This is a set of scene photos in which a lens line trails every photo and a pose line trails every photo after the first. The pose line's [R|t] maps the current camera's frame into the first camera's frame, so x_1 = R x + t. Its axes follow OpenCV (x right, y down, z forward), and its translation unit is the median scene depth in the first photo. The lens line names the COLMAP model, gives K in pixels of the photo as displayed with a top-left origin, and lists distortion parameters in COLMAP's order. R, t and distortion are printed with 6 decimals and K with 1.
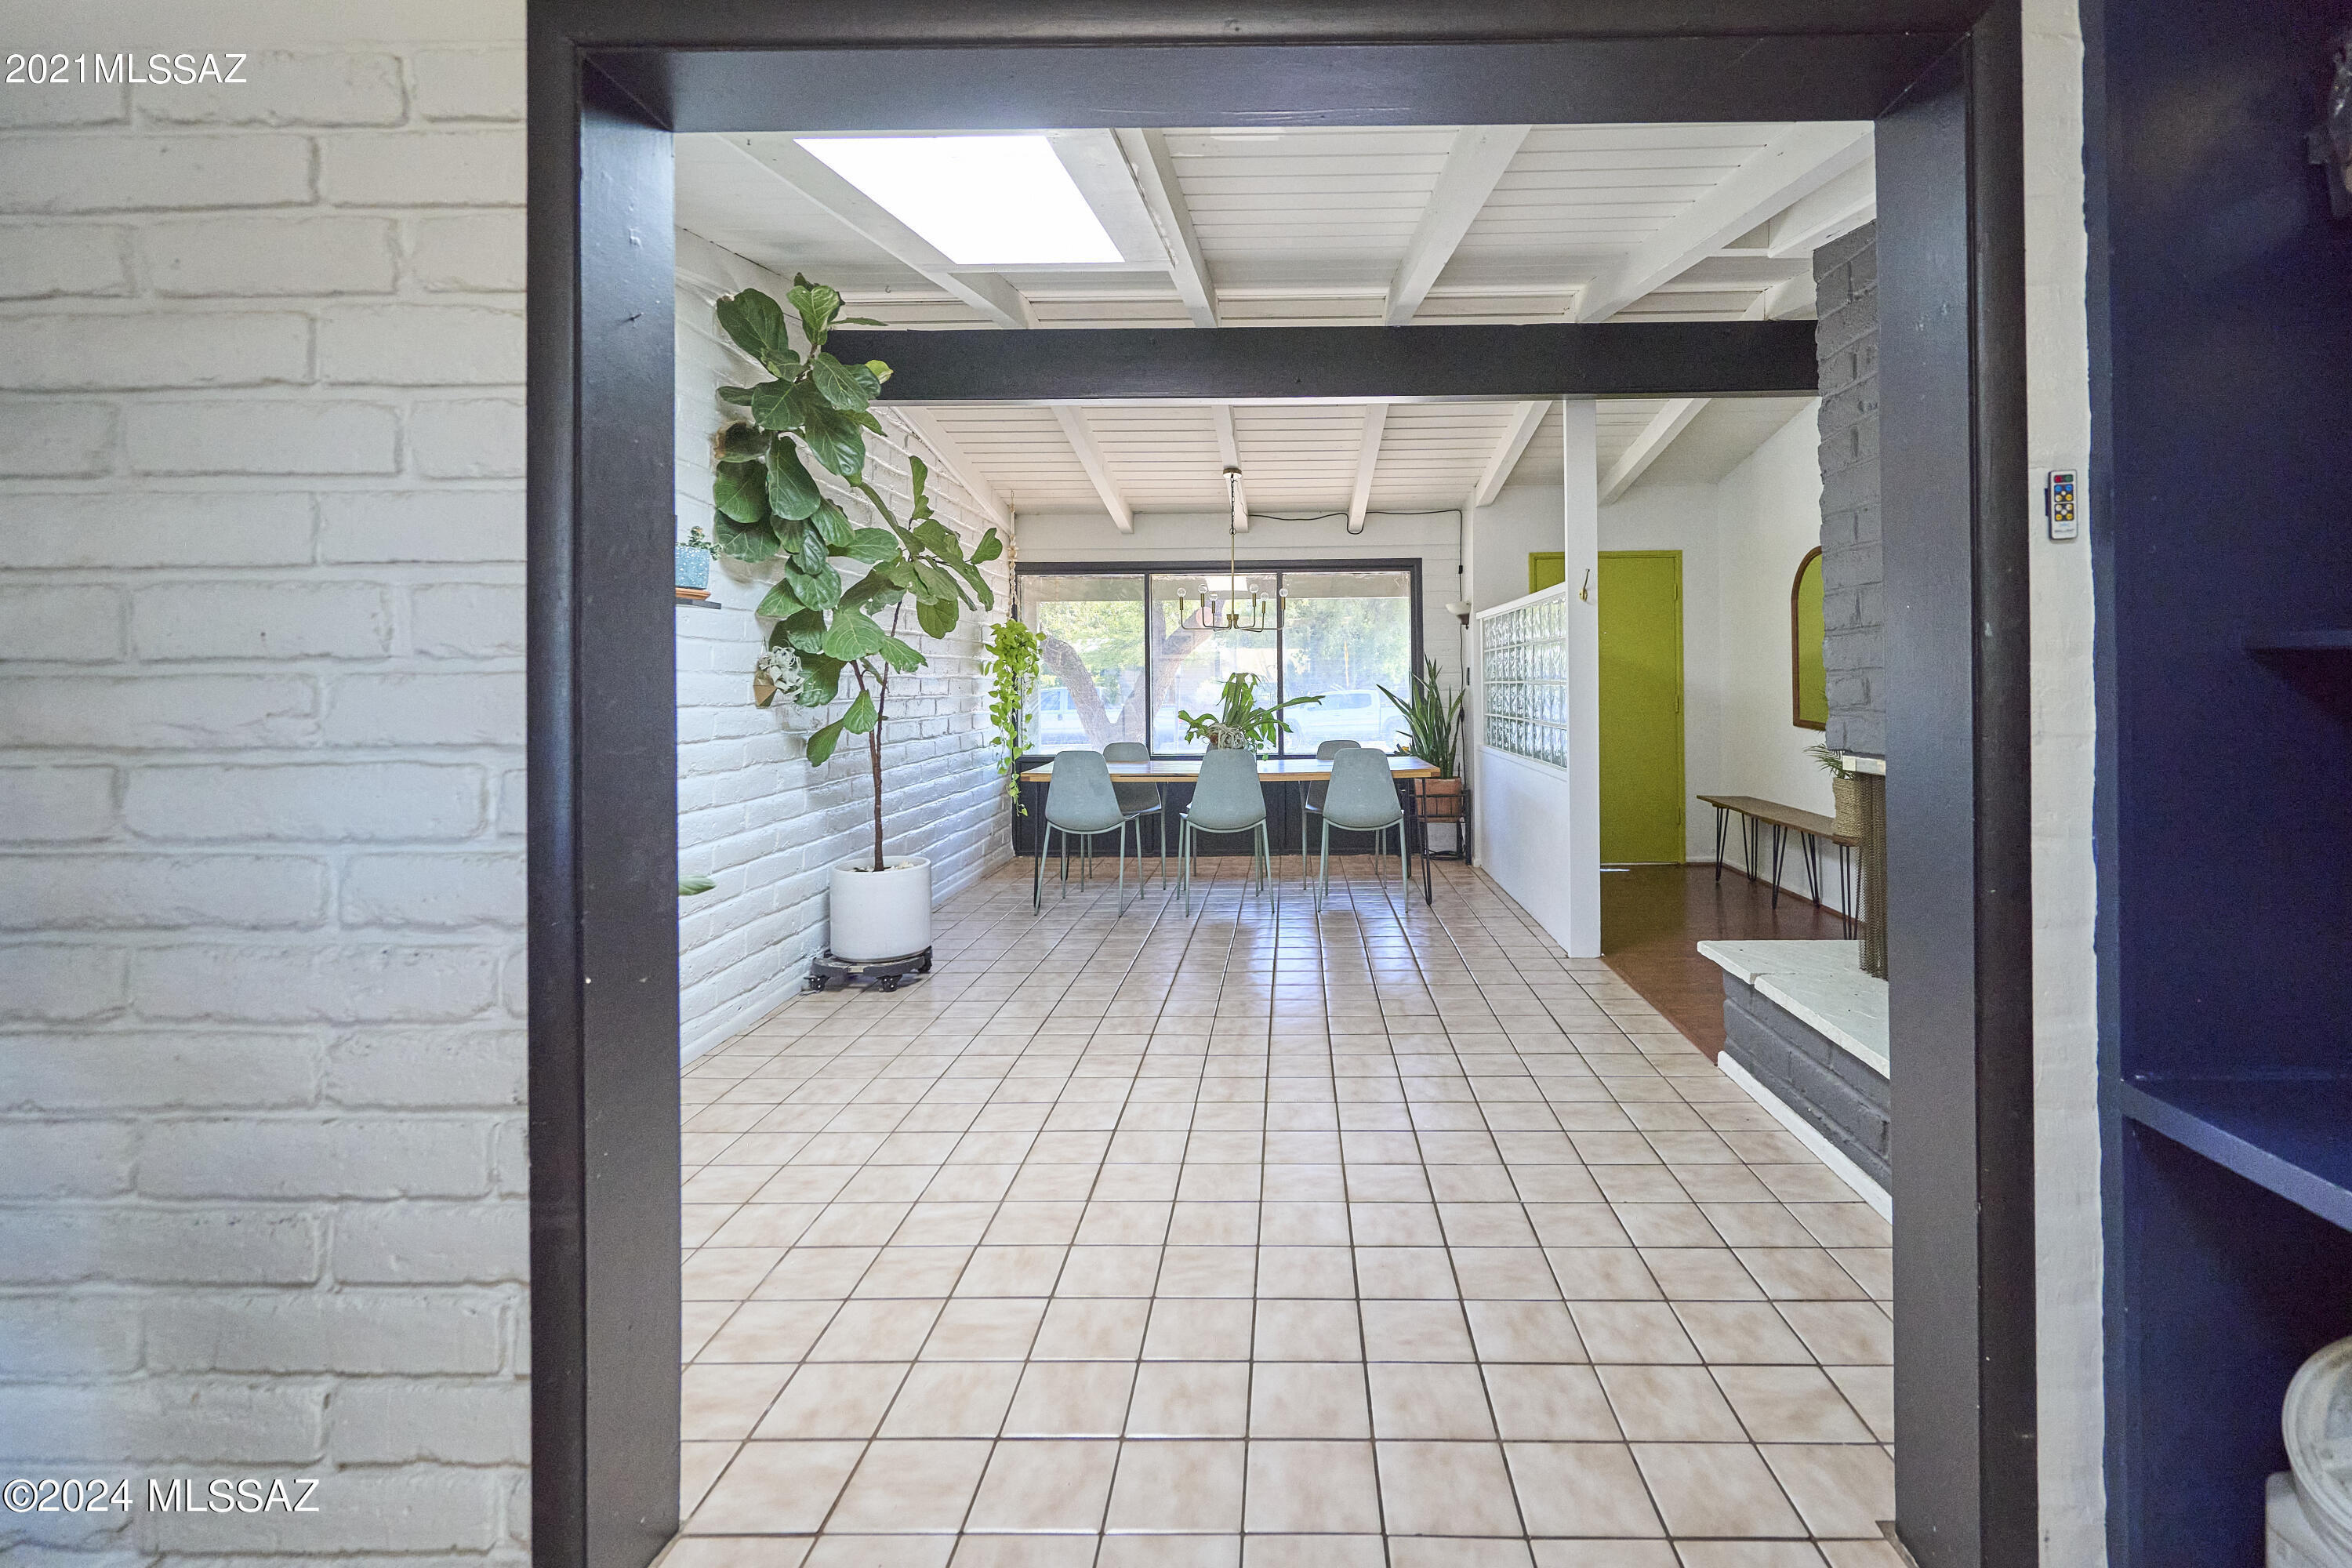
lens RADIAL K [[1082.5, 0, 1180.9], [0, 1082.5, 661.1], [0, 0, 1]] dist [-0.019942, 0.000084]
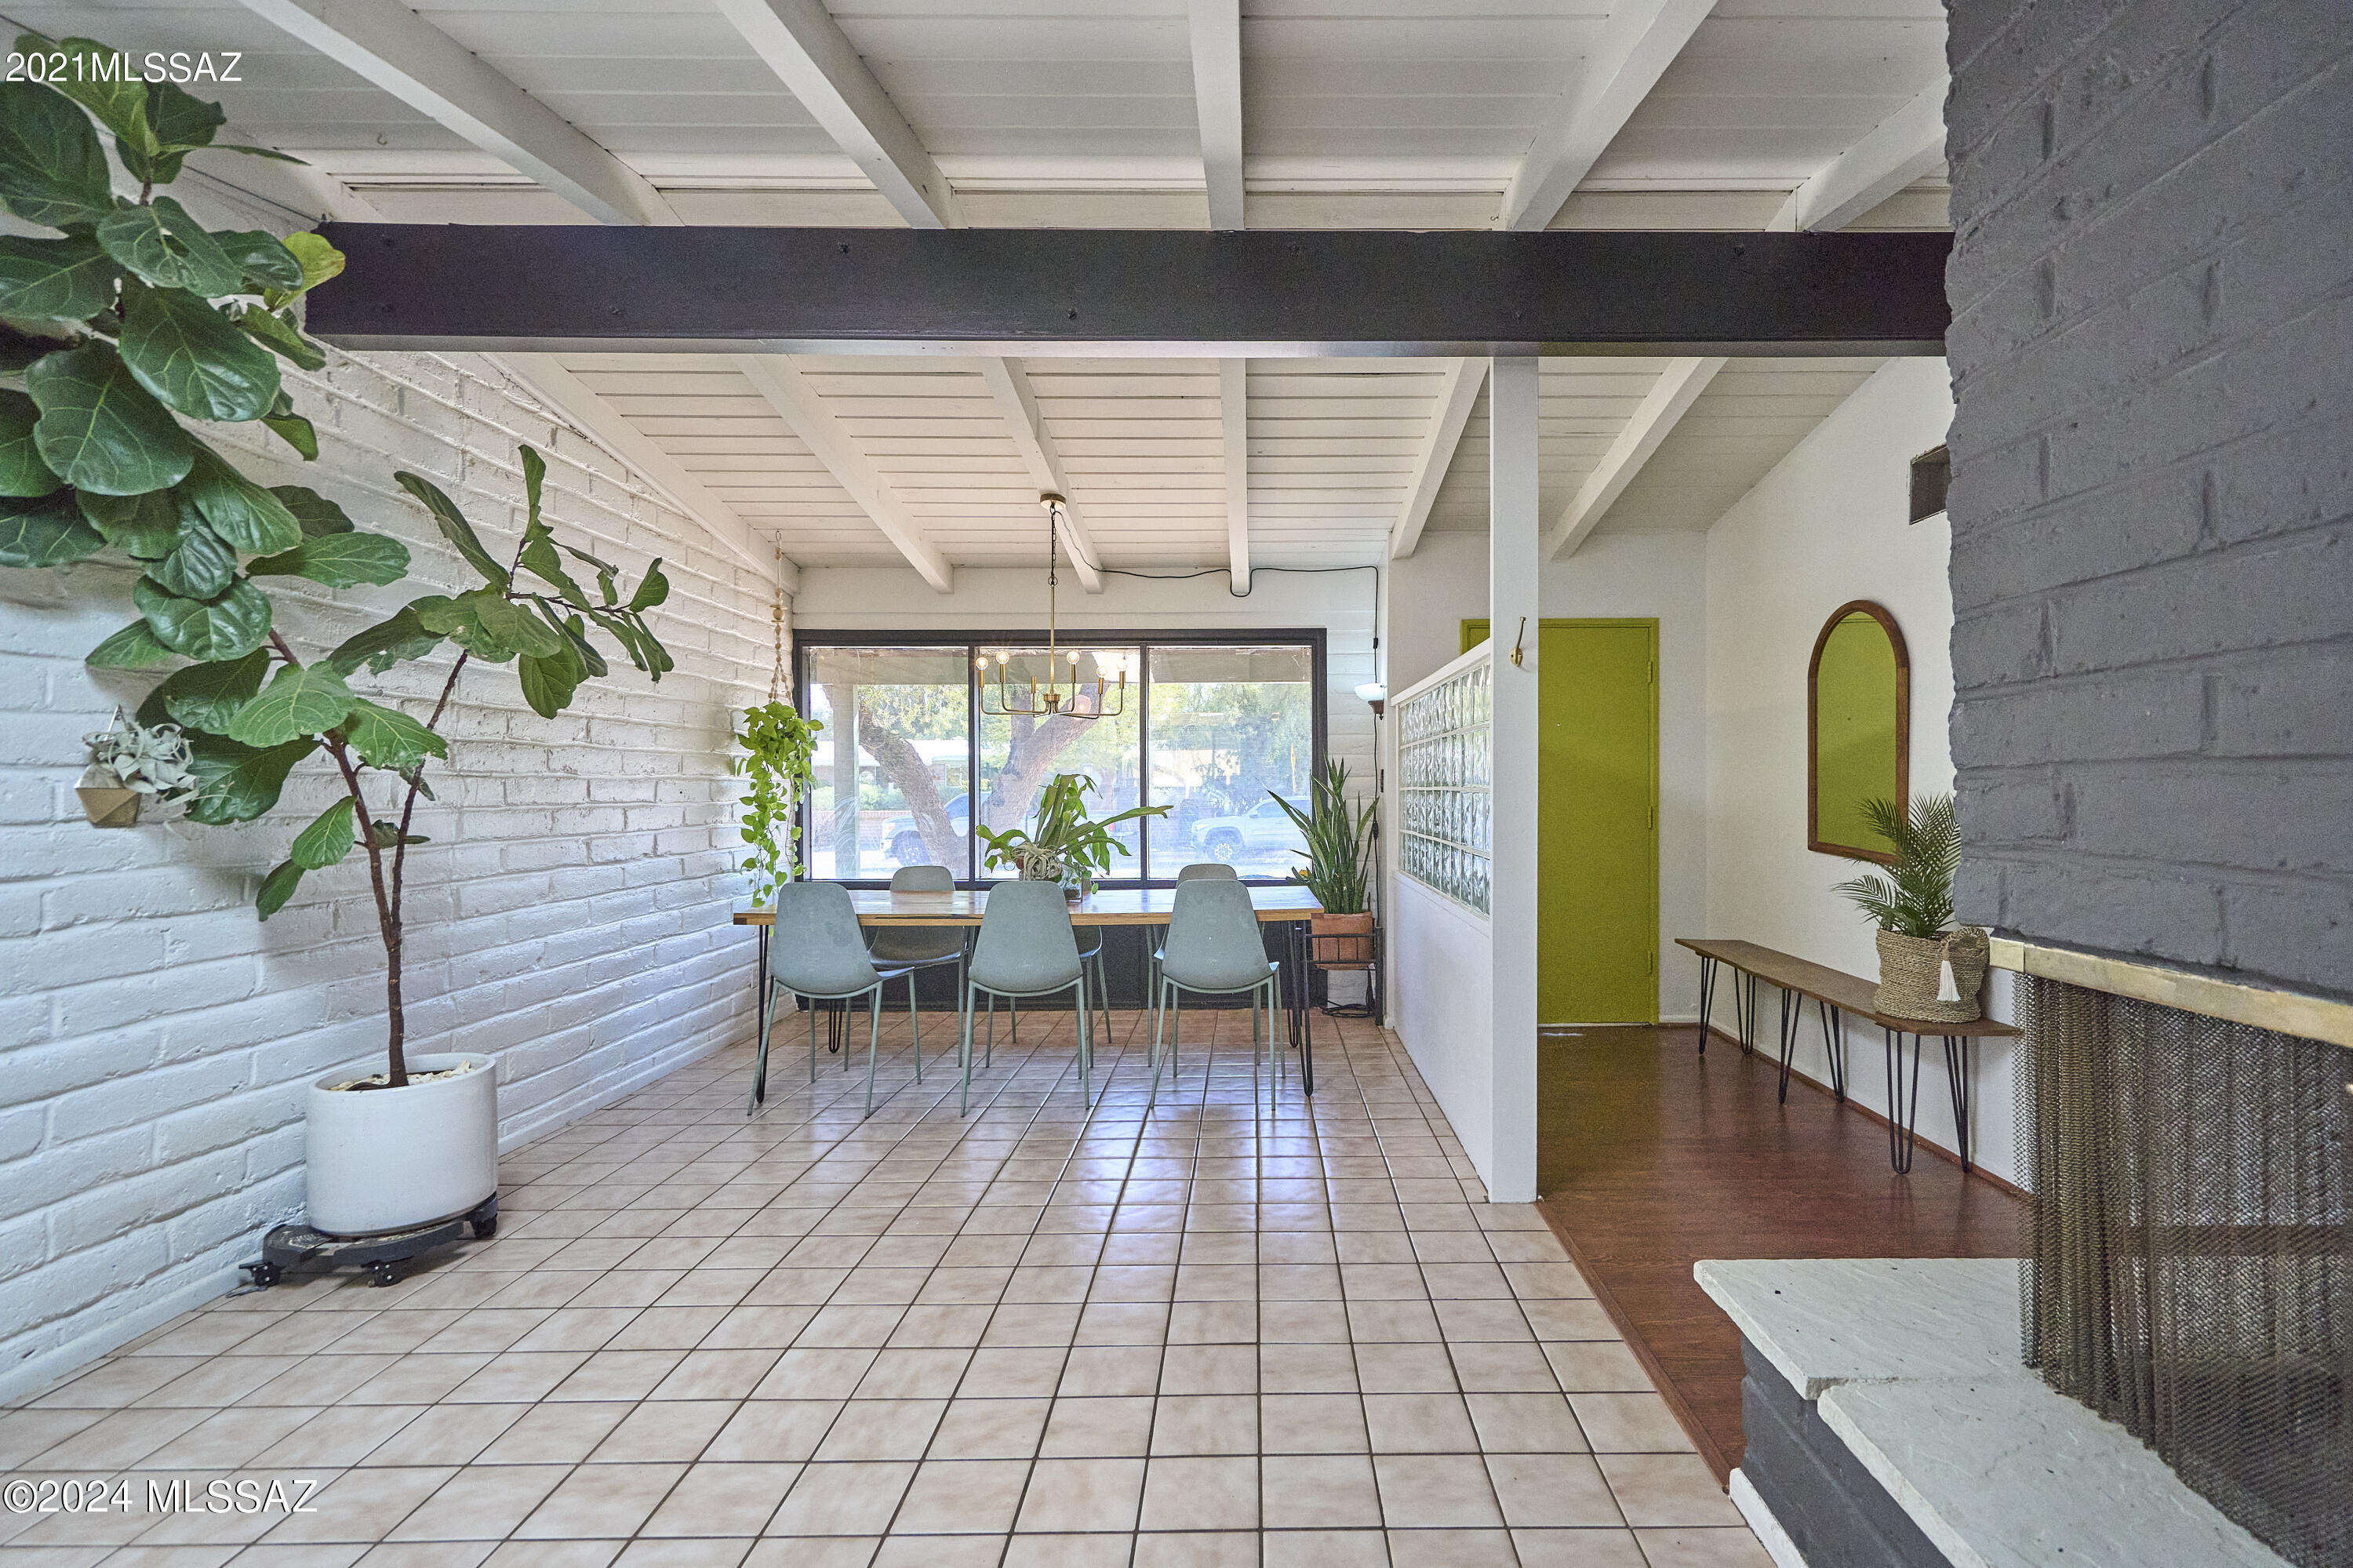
lens RADIAL K [[1094.0, 0, 1175.3], [0, 1094.0, 778.0], [0, 0, 1]] dist [0.000397, 0.000813]
pose [[0.999635, 0.005295, 0.026497, 0.112710], [-0.005596, 0.999921, 0.011299, 0.004843], [-0.026435, -0.011443, 0.999585, 0.255750]]
